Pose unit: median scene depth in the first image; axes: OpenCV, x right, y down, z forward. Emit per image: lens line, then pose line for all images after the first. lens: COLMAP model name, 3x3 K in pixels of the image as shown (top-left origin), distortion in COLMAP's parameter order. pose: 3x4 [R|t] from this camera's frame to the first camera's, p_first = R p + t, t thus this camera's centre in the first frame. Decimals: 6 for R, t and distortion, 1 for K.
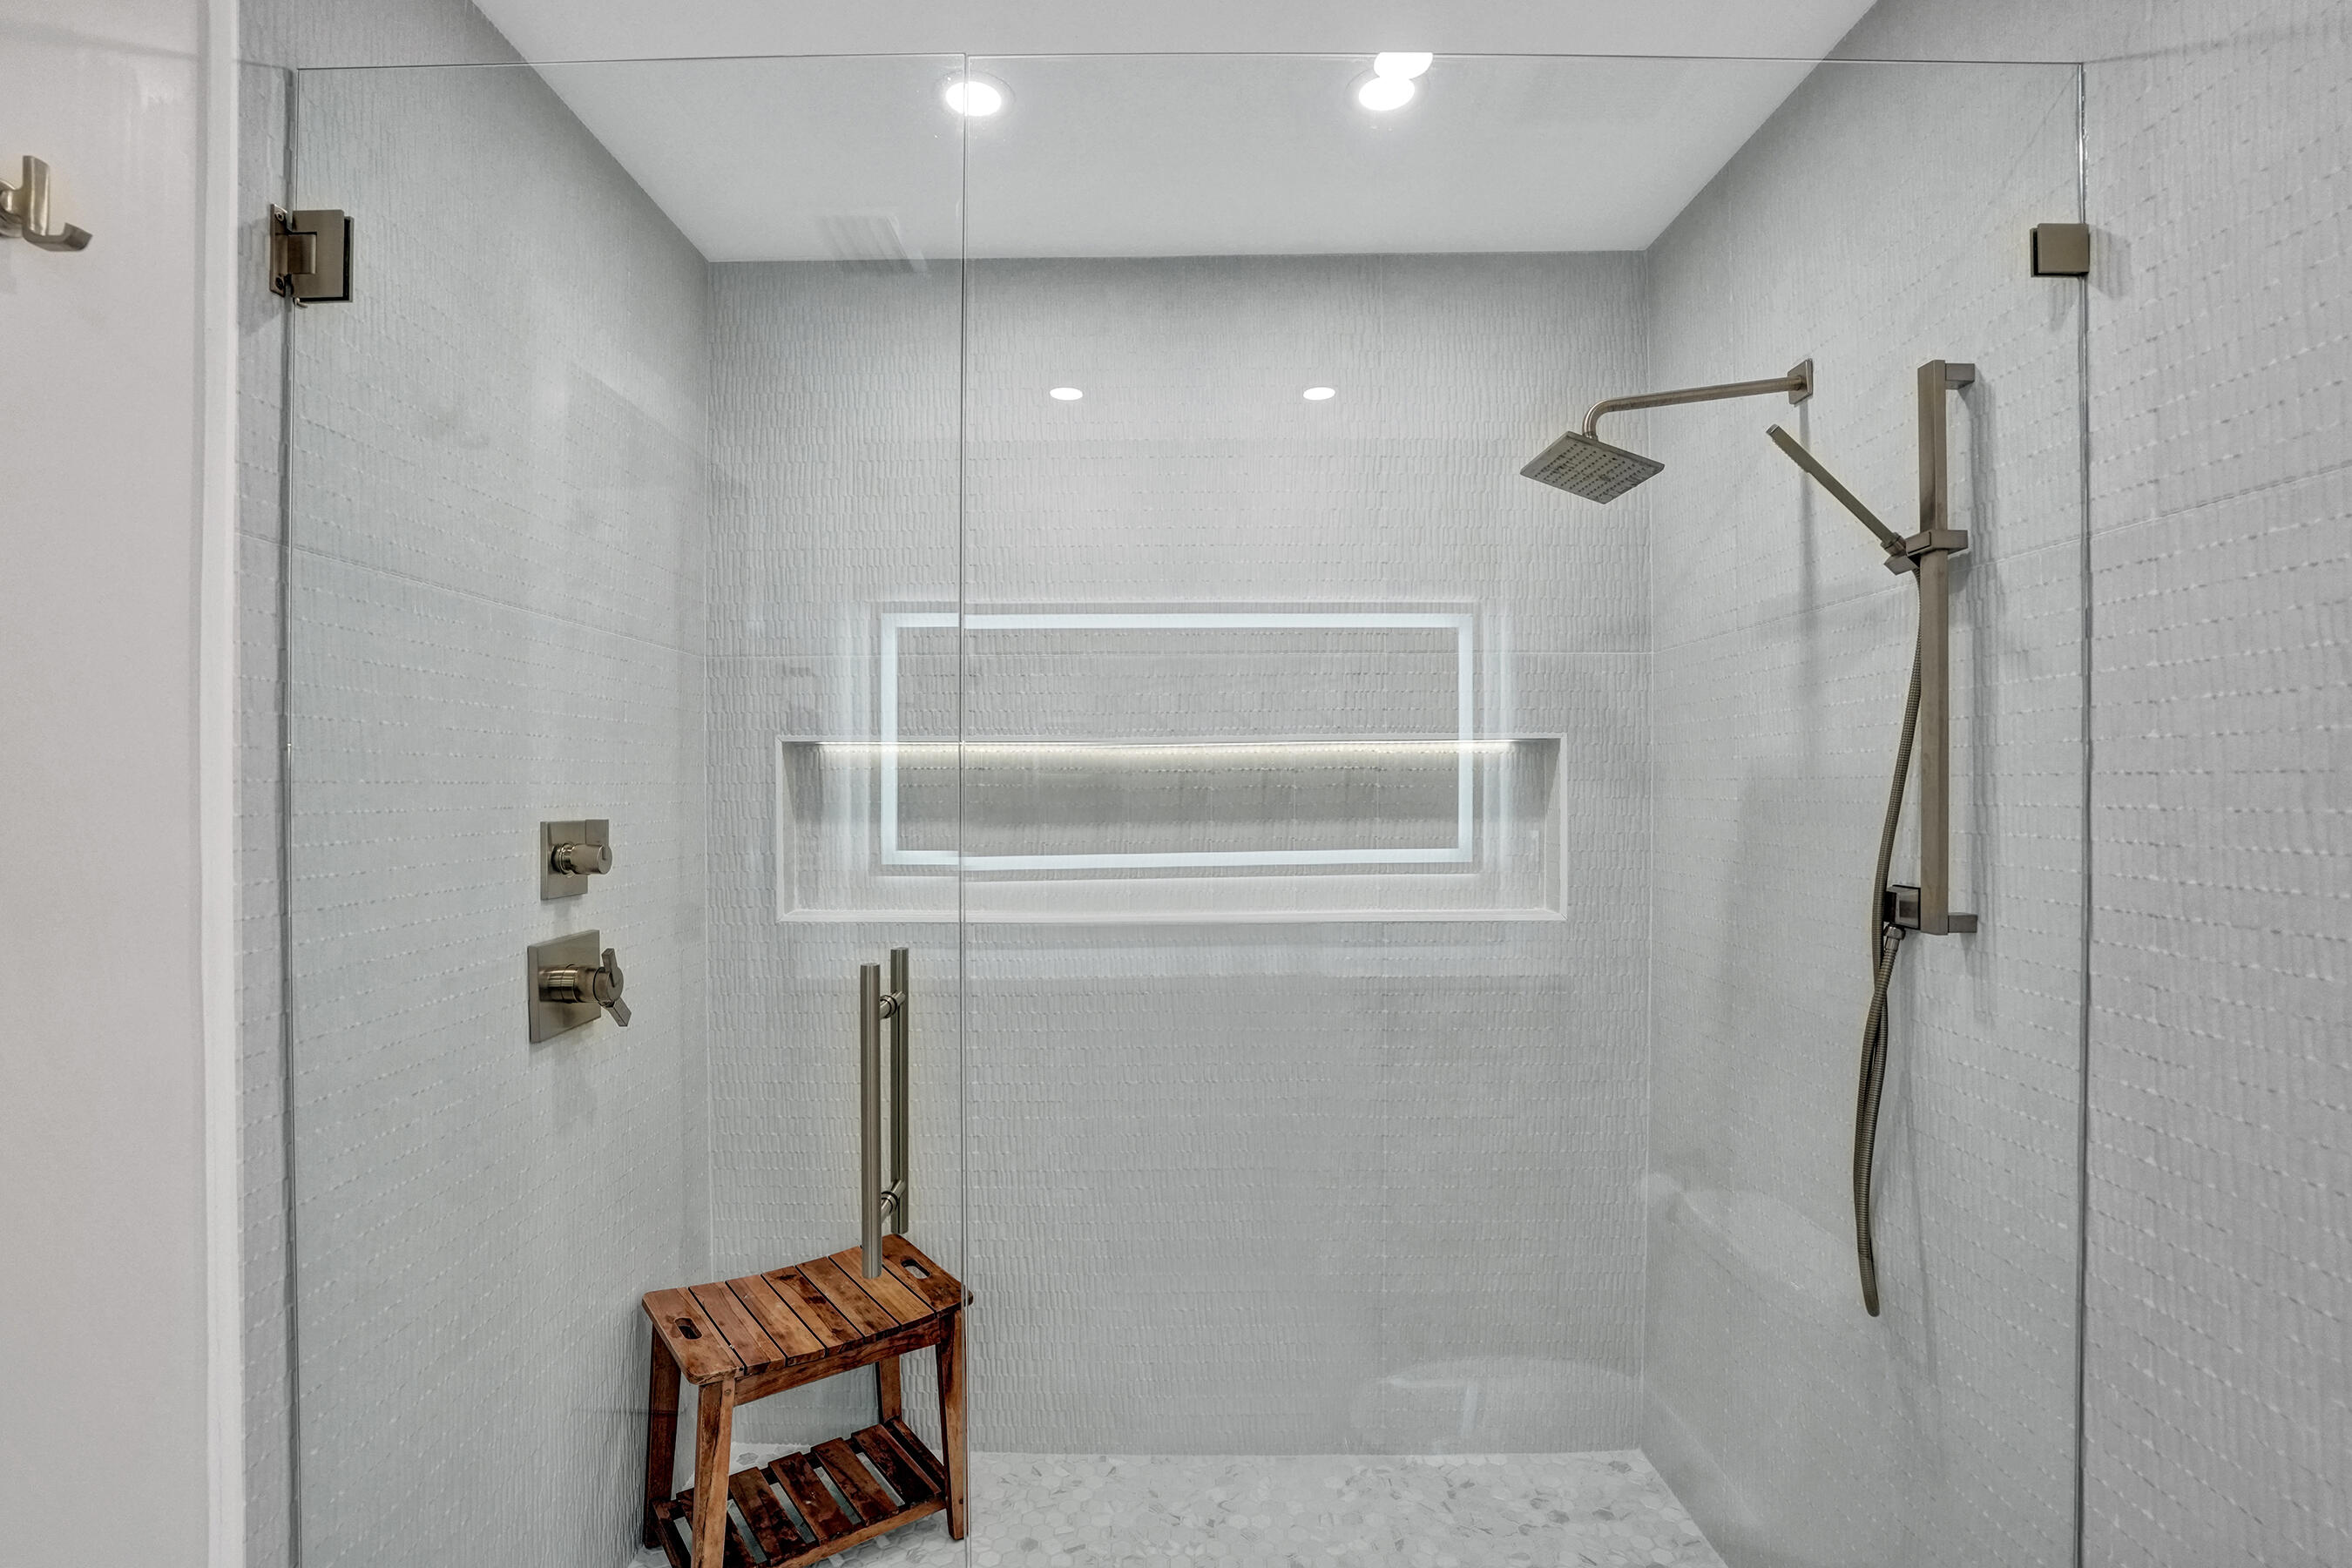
lens RADIAL K [[1125.9, 0, 1173.7], [0, 1125.9, 791.7], [0, 0, 1]] dist [-0.023015, 0.000057]
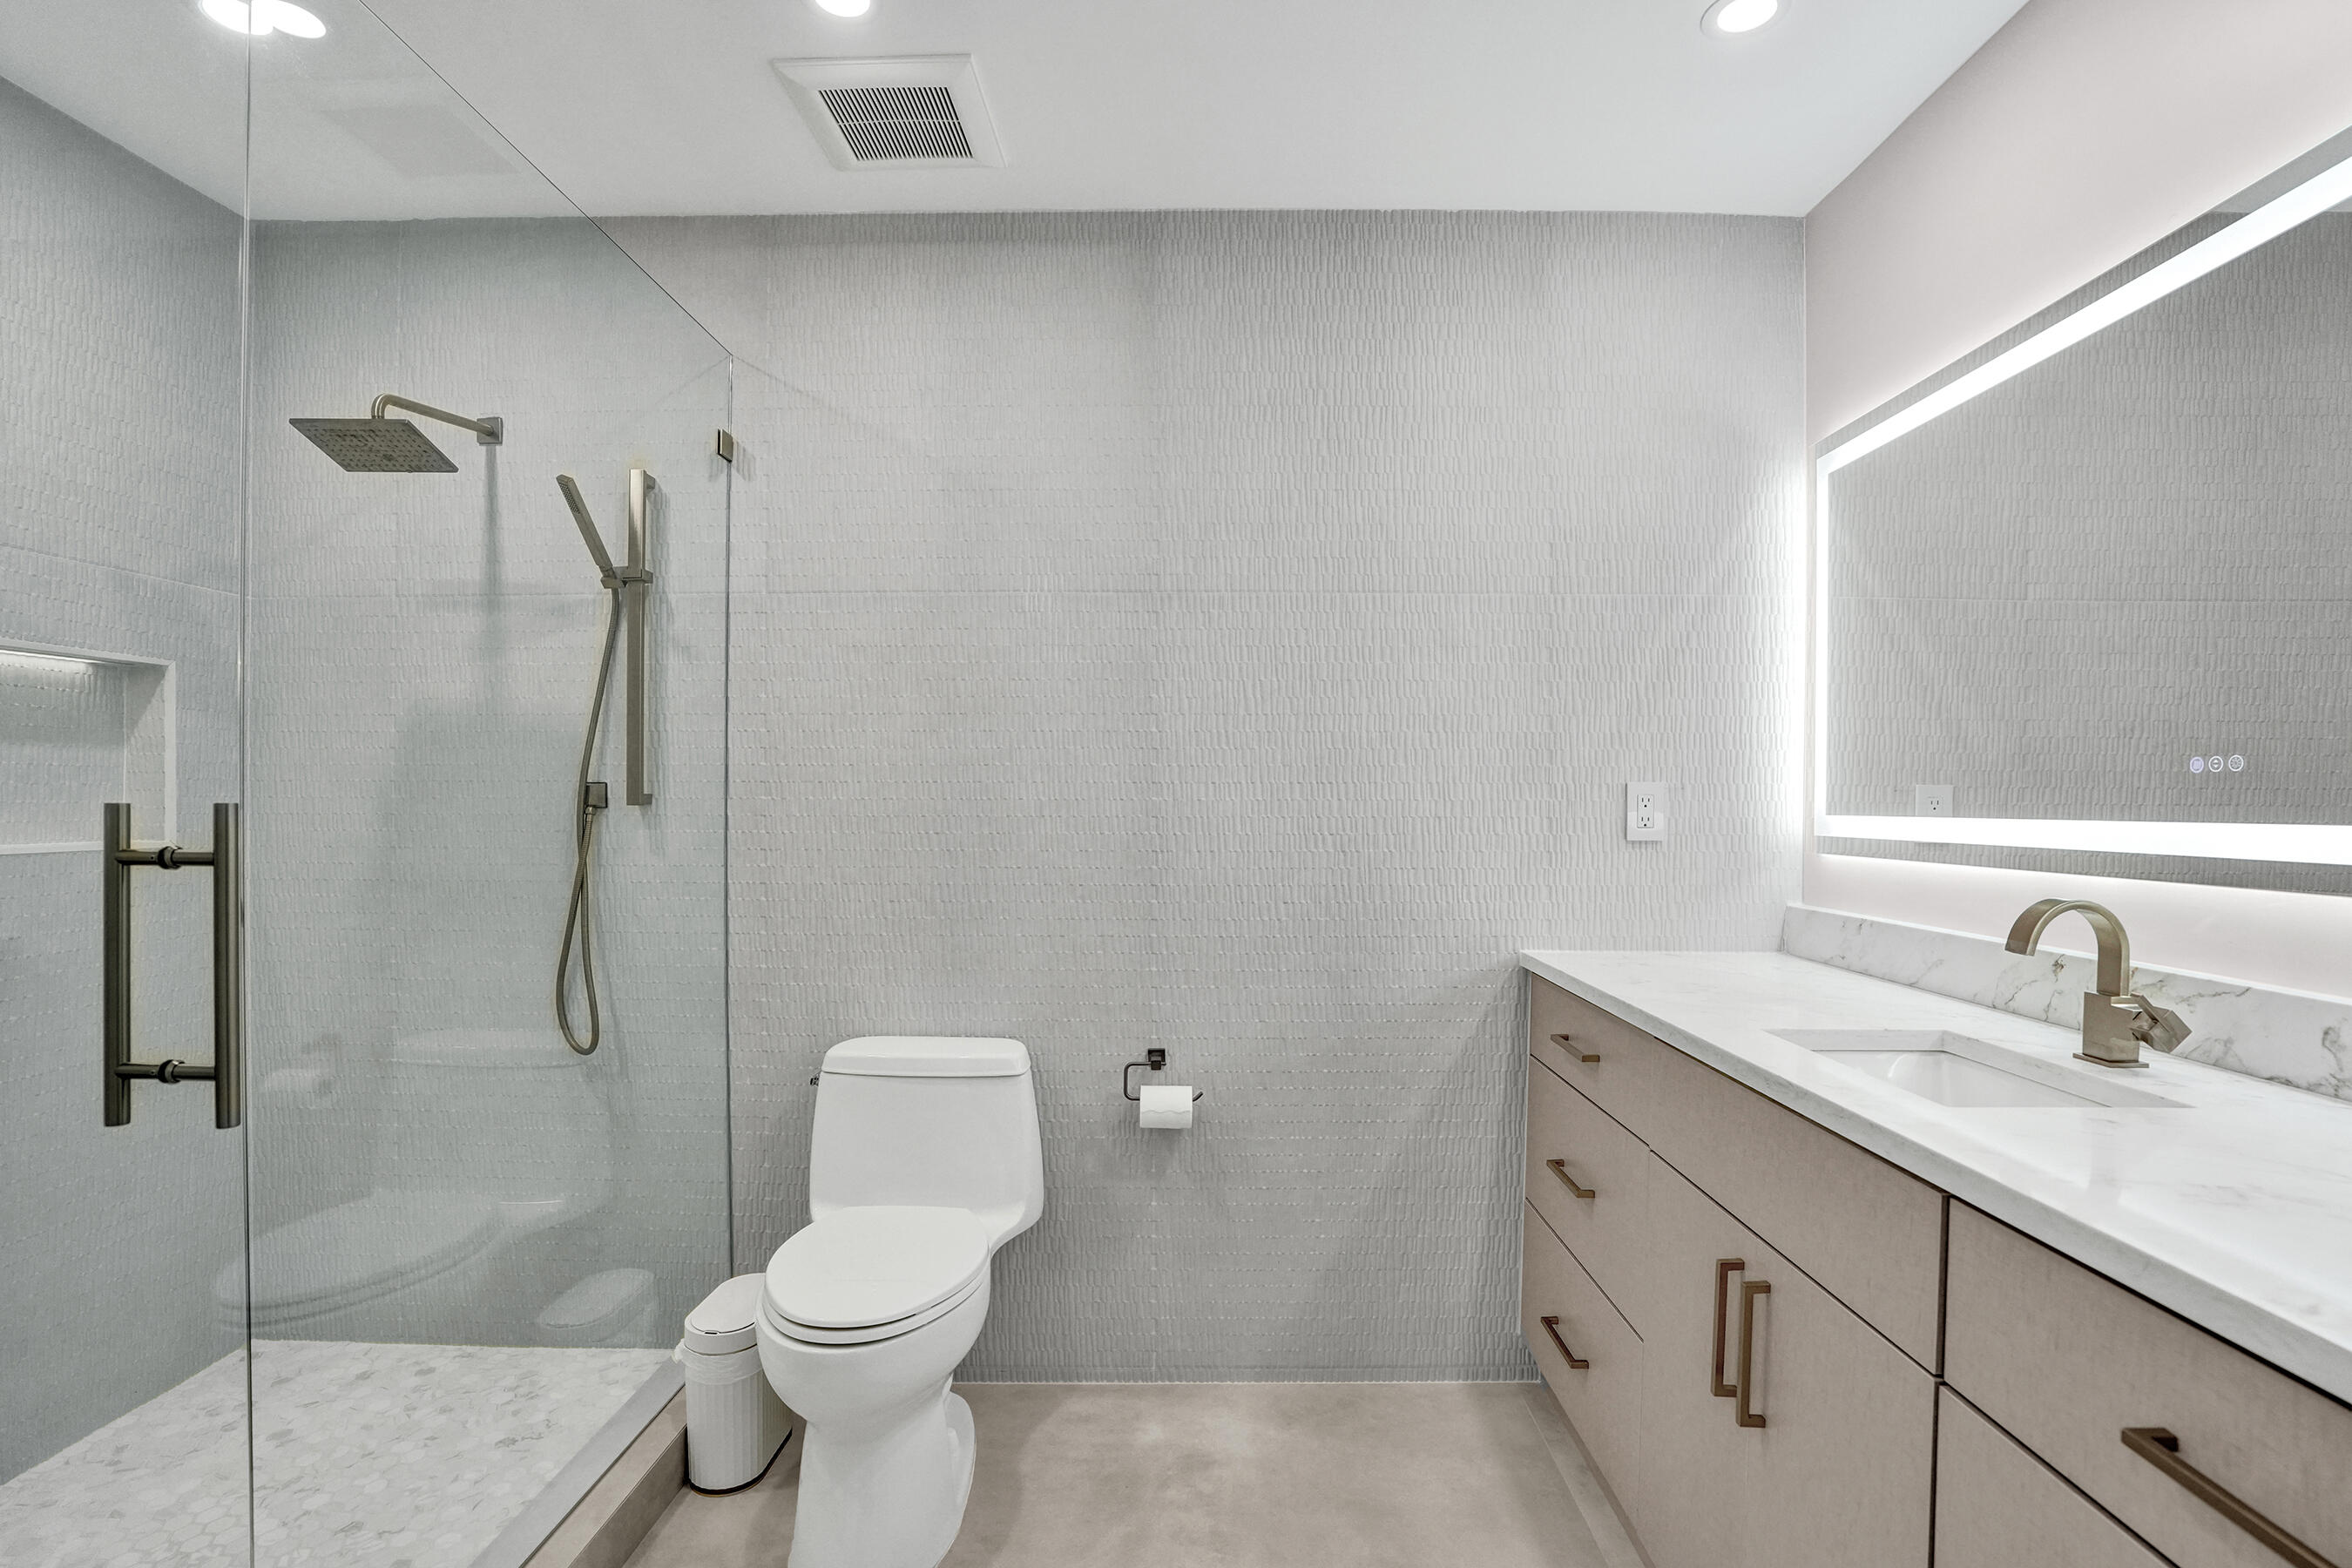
lens RADIAL K [[1125.9, 0, 1173.7], [0, 1125.9, 791.7], [0, 0, 1]] dist [-0.023015, 0.000057]
pose [[0.022422, 0.010925, 0.999689, -0.932943], [0.005772, 0.999922, -0.011057, 0.121414], [-0.999732, 0.006018, 0.022358, 0.131563]]
